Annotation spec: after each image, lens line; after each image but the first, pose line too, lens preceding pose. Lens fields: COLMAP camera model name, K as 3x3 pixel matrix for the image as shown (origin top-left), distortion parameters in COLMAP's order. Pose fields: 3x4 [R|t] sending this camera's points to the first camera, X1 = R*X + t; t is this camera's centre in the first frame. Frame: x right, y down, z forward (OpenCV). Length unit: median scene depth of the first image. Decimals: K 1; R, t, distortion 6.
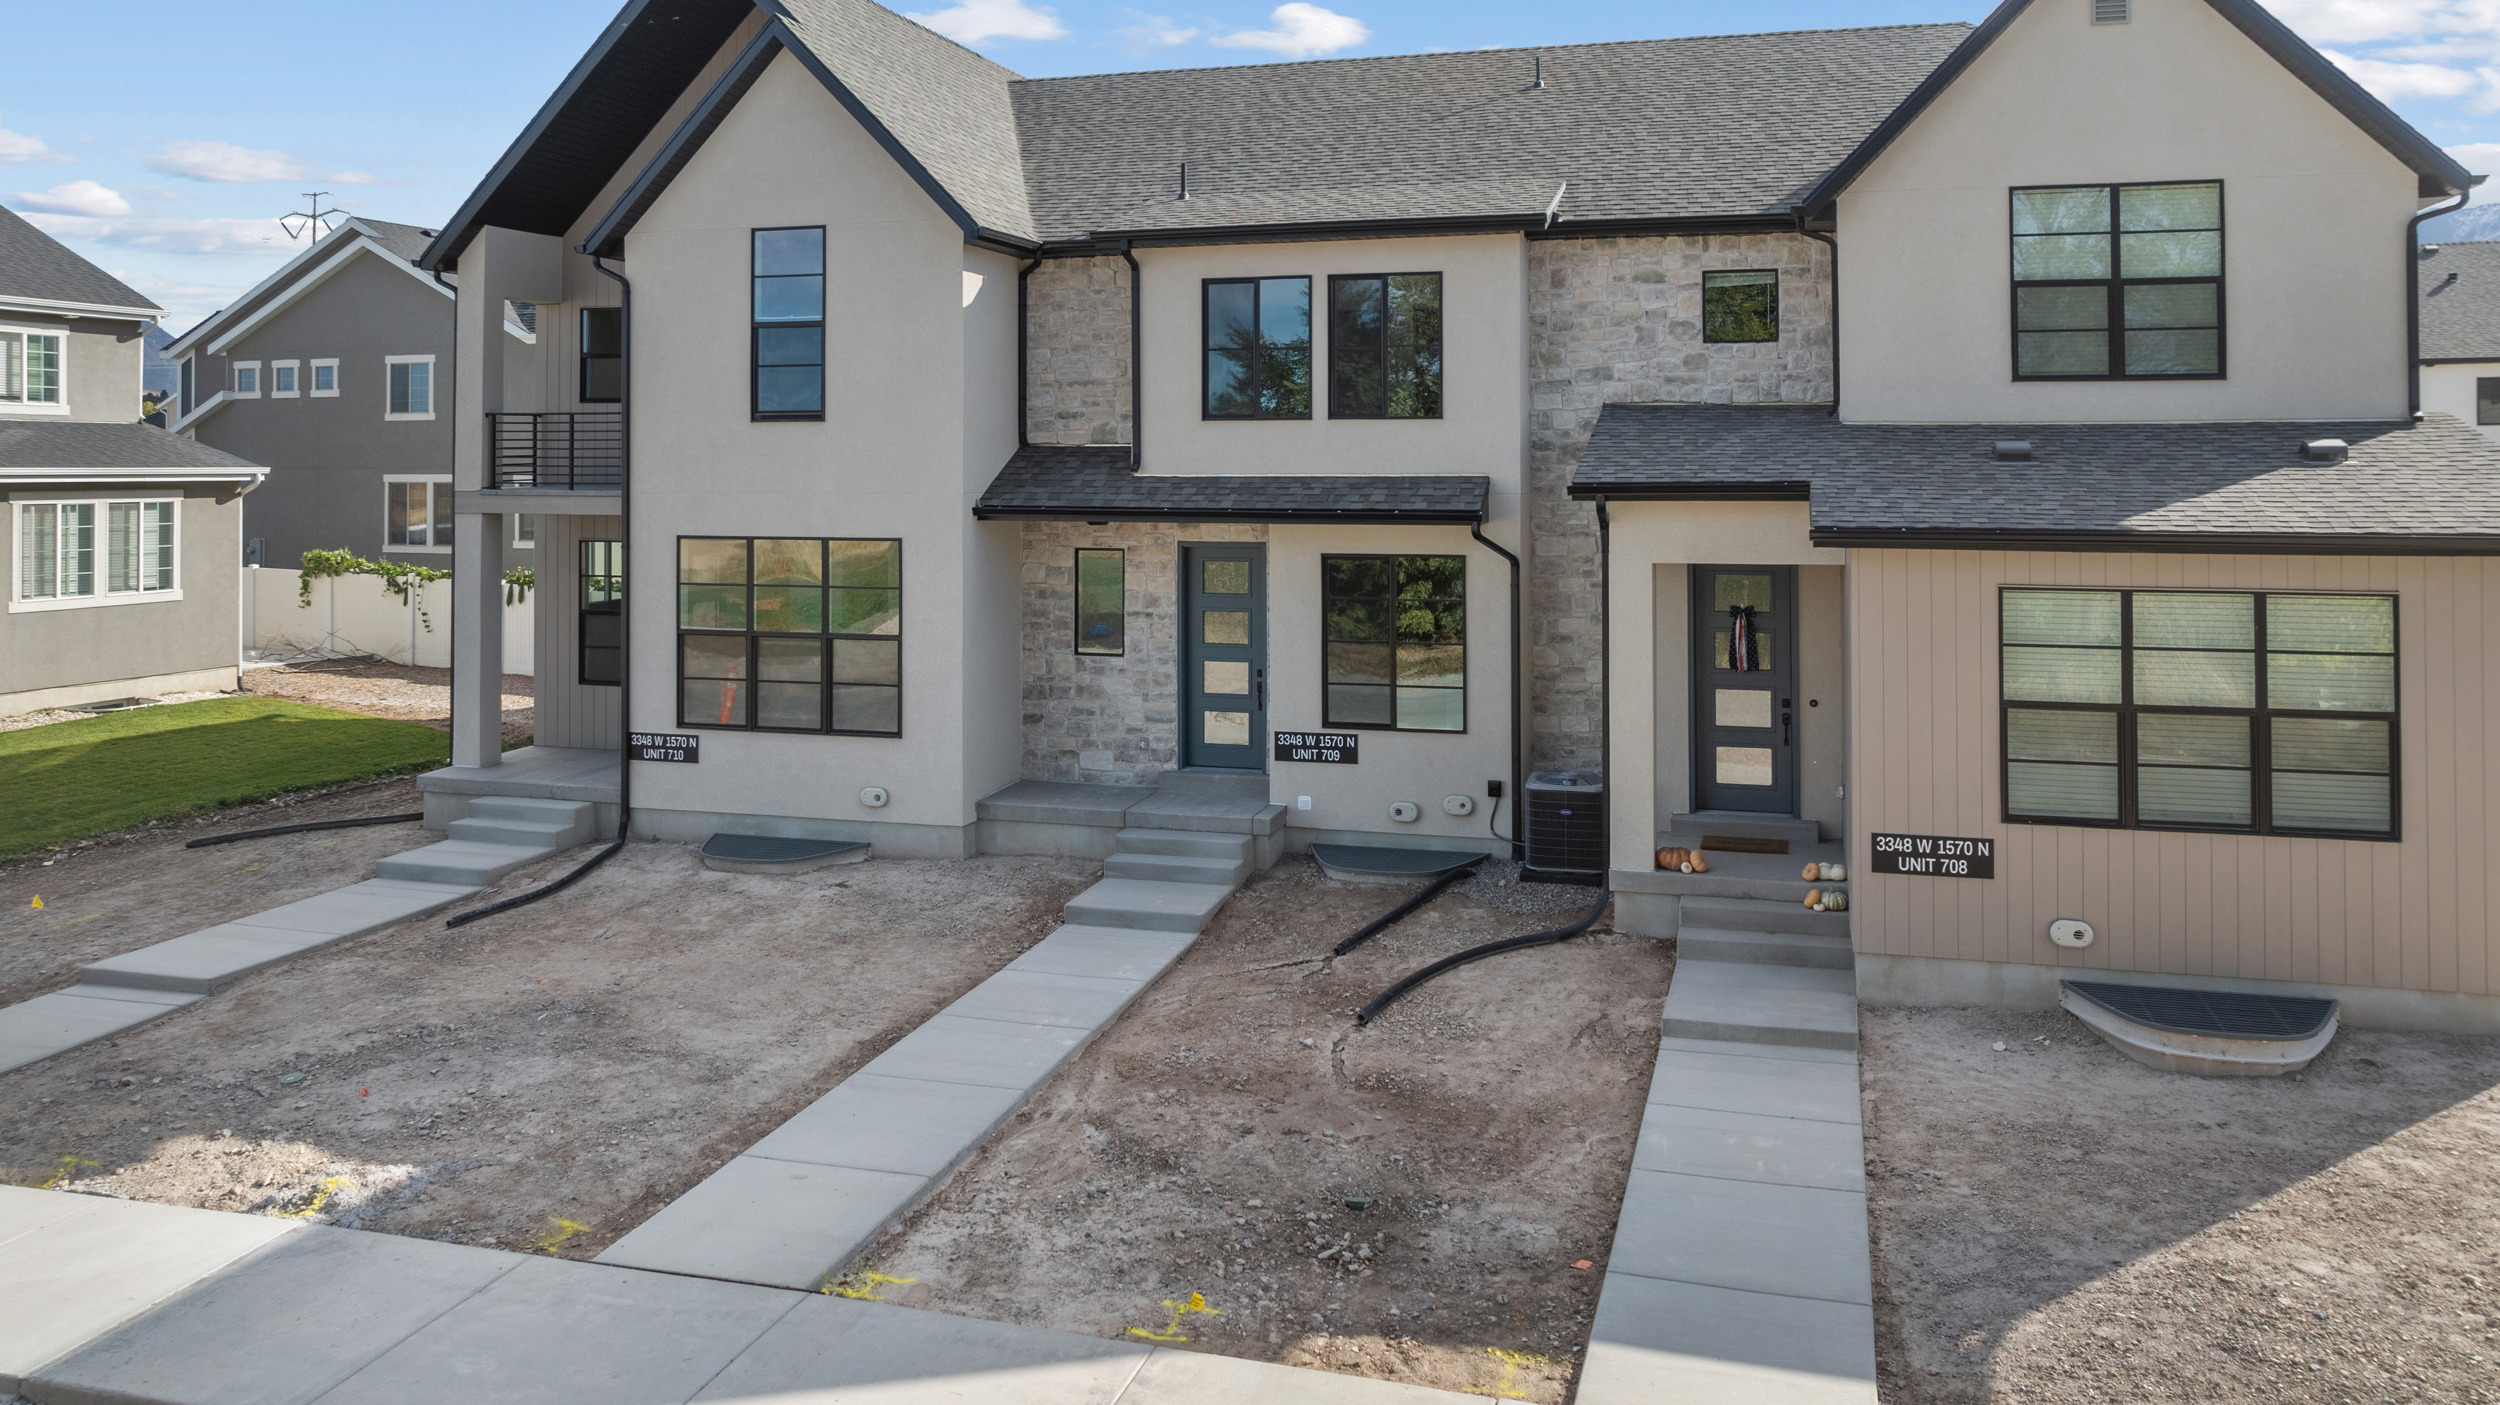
lens RADIAL K [[1801.2, 0, 1251.2], [0, 1801.2, 454.2], [0, 0, 1]] dist [-0.004307, 0.002091]
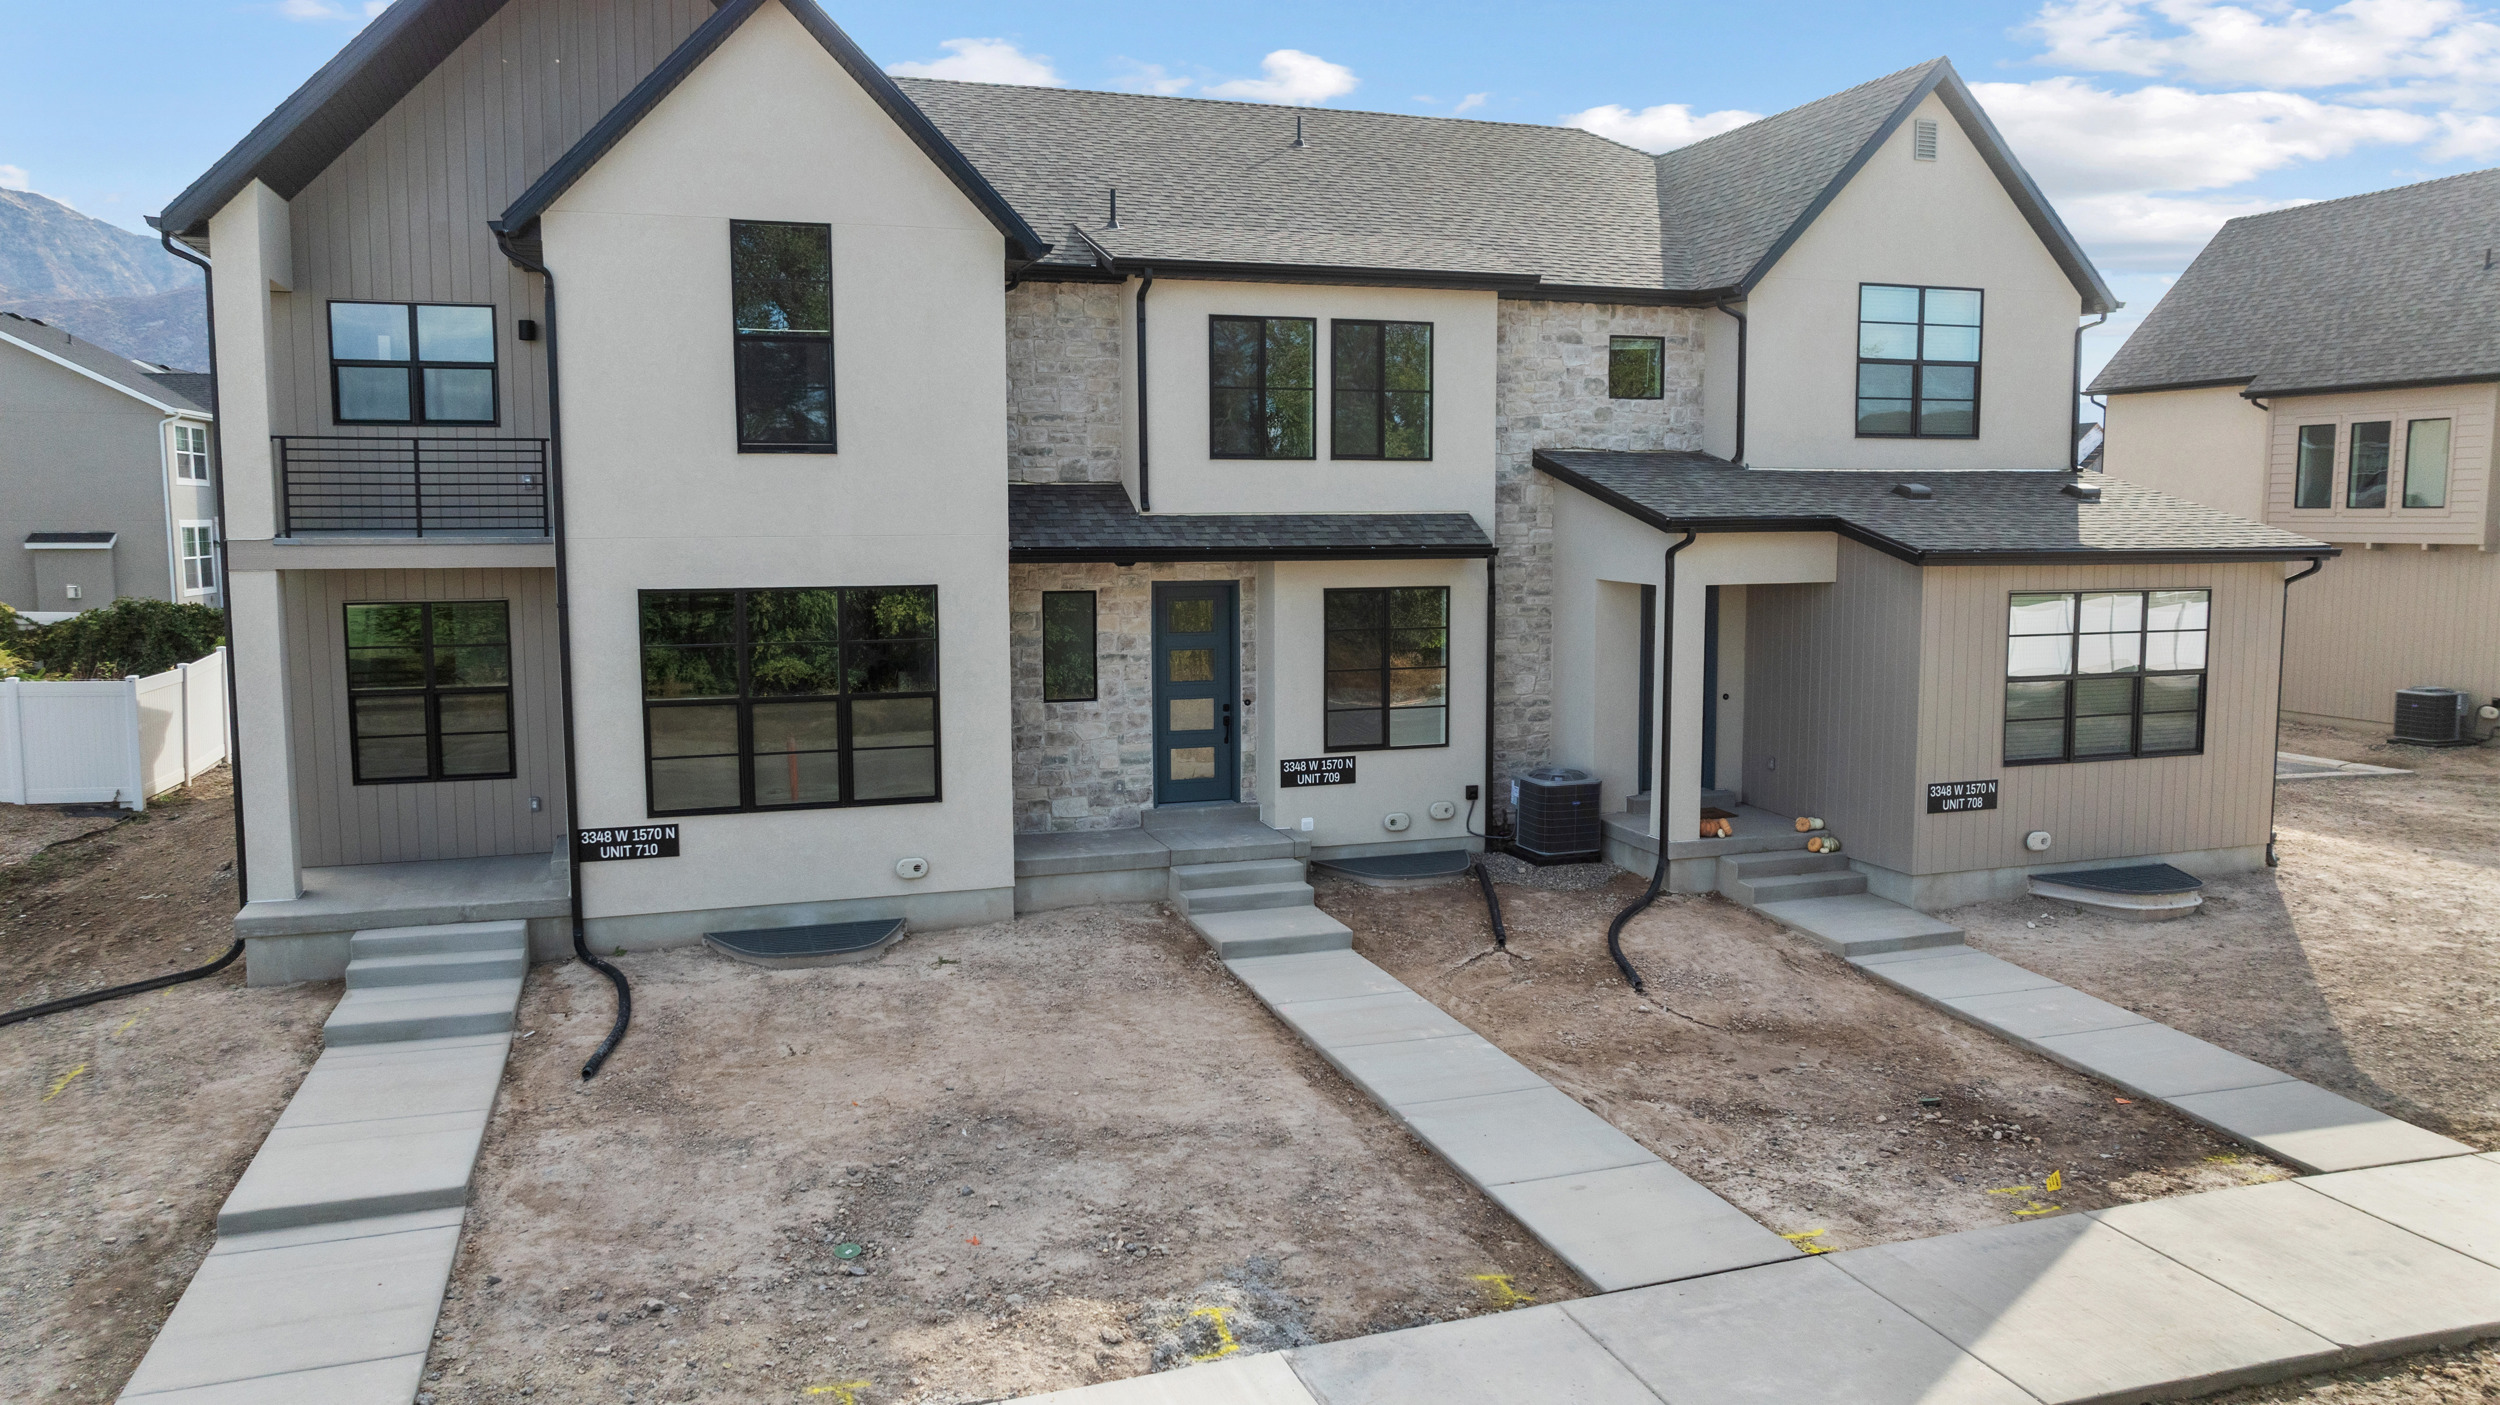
lens RADIAL K [[1744.6, 0, 1250.0], [0, 1744.6, 702.5], [0, 0, 1]] dist [-0.002214, -0.003067]
pose [[0.821335, -0.064175, 0.566825, -0.577978], [-0.000441, 0.993580, 0.113131, 0.006129], [-0.570446, -0.093168, 0.816033, 0.188137]]
